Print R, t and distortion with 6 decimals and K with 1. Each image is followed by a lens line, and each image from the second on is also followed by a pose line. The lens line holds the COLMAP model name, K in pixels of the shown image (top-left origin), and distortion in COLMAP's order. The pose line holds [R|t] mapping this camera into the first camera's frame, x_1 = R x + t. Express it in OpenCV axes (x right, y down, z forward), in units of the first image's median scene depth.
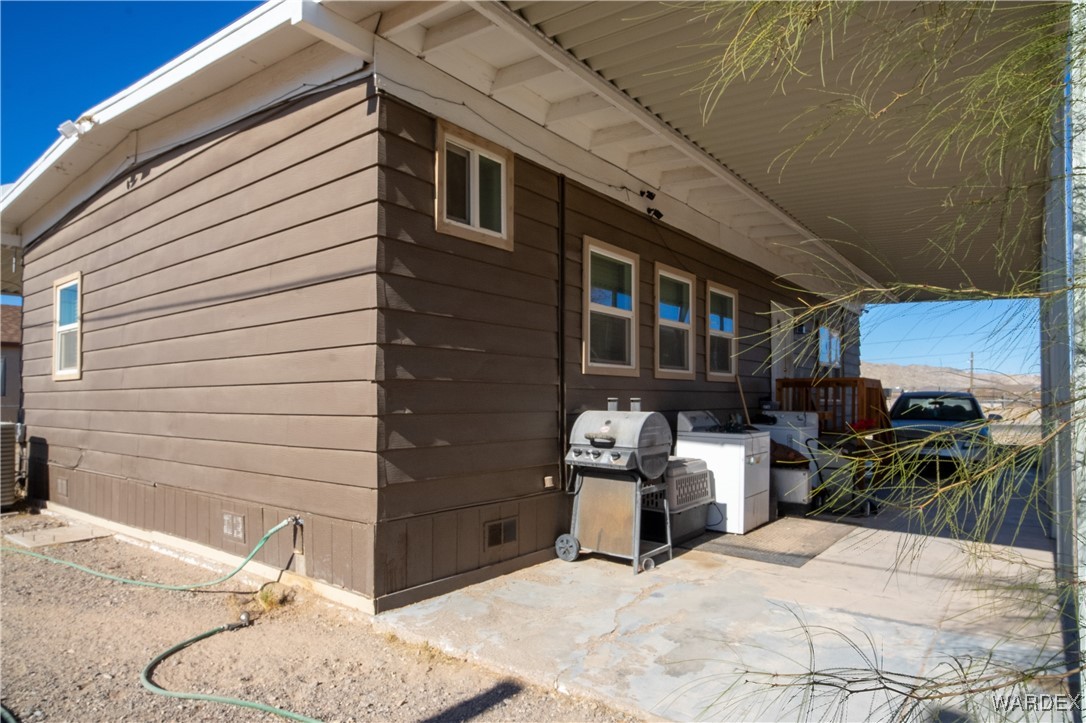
lens RADIAL K [[646.5, 0, 542.7], [0, 646.5, 370.4], [0, 0, 1]] dist [0.038360, 0.000746]
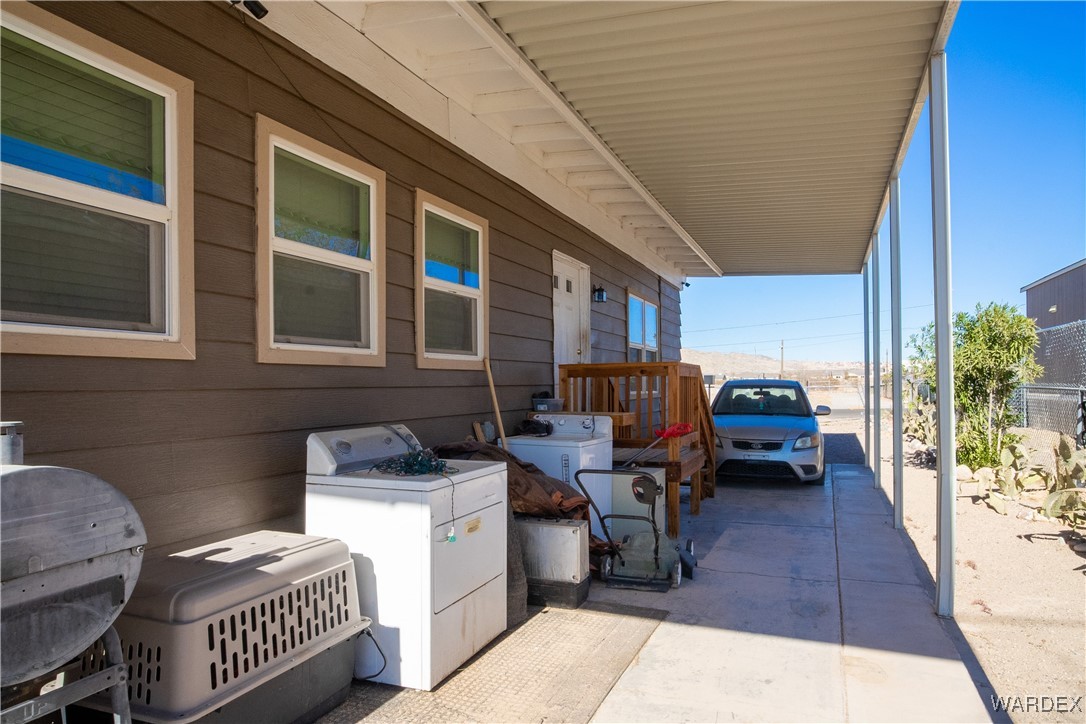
lens RADIAL K [[646.5, 0, 542.7], [0, 646.5, 370.9], [0, 0, 1]] dist [0.038360, 0.000746]
pose [[0.973436, -0.010379, 0.228725, 0.207476], [0.006652, 0.999832, 0.017059, 0.008580], [-0.228864, -0.015084, 0.973342, 0.385876]]
